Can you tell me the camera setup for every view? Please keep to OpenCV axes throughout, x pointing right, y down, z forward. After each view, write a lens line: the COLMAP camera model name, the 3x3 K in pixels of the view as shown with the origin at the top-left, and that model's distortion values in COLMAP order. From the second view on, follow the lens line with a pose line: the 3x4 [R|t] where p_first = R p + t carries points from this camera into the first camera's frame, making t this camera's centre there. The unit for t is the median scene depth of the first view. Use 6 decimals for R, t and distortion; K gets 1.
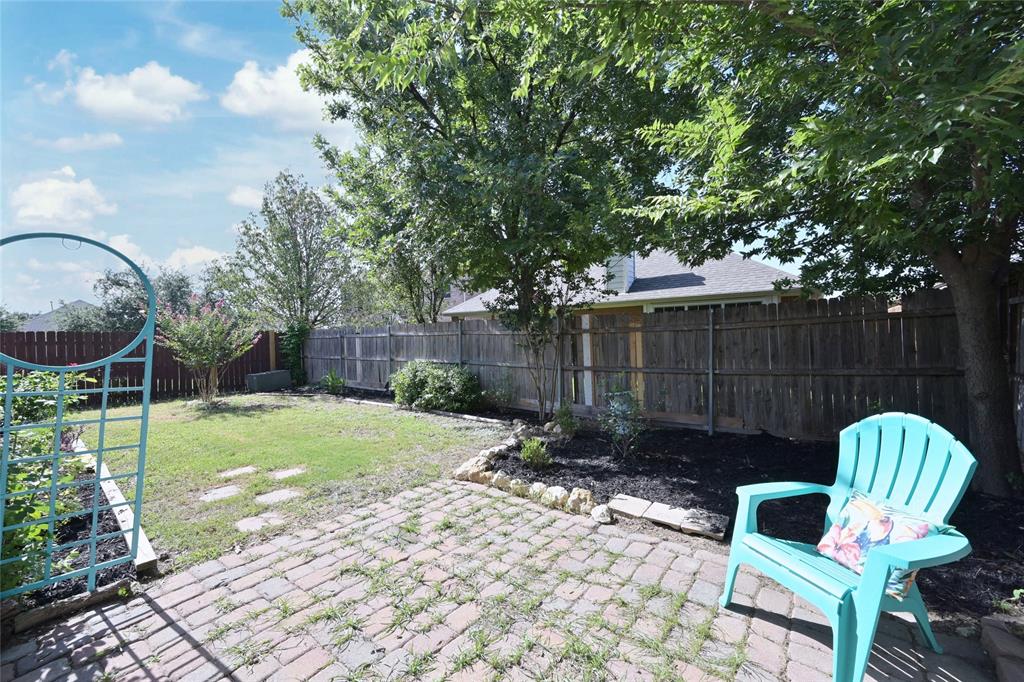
lens RADIAL K [[397.6, 0, 514.0], [0, 397.6, 339.1], [0, 0, 1]] dist [-0.003038, -0.000275]
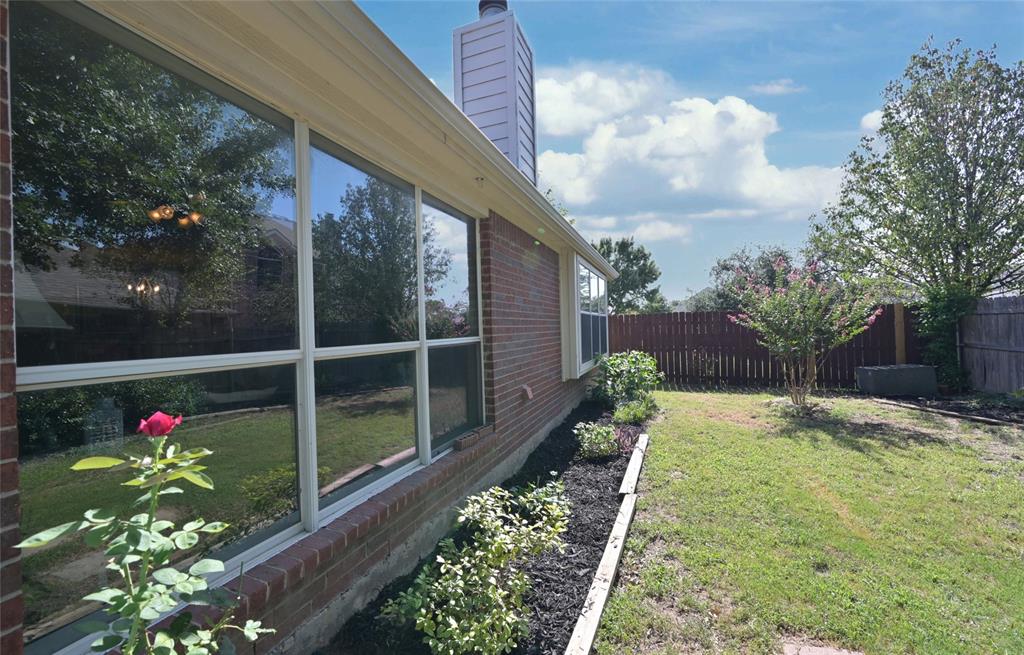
lens RADIAL K [[414.8, 0, 506.9], [0, 414.8, 330.3], [0, 0, 1]] dist [0.003153, 0.000182]
pose [[0.274022, 0.013510, -0.961629, -0.130424], [0.016151, 0.999696, 0.018647, 0.000059], [0.961588, -0.020641, 0.273720, 0.195480]]
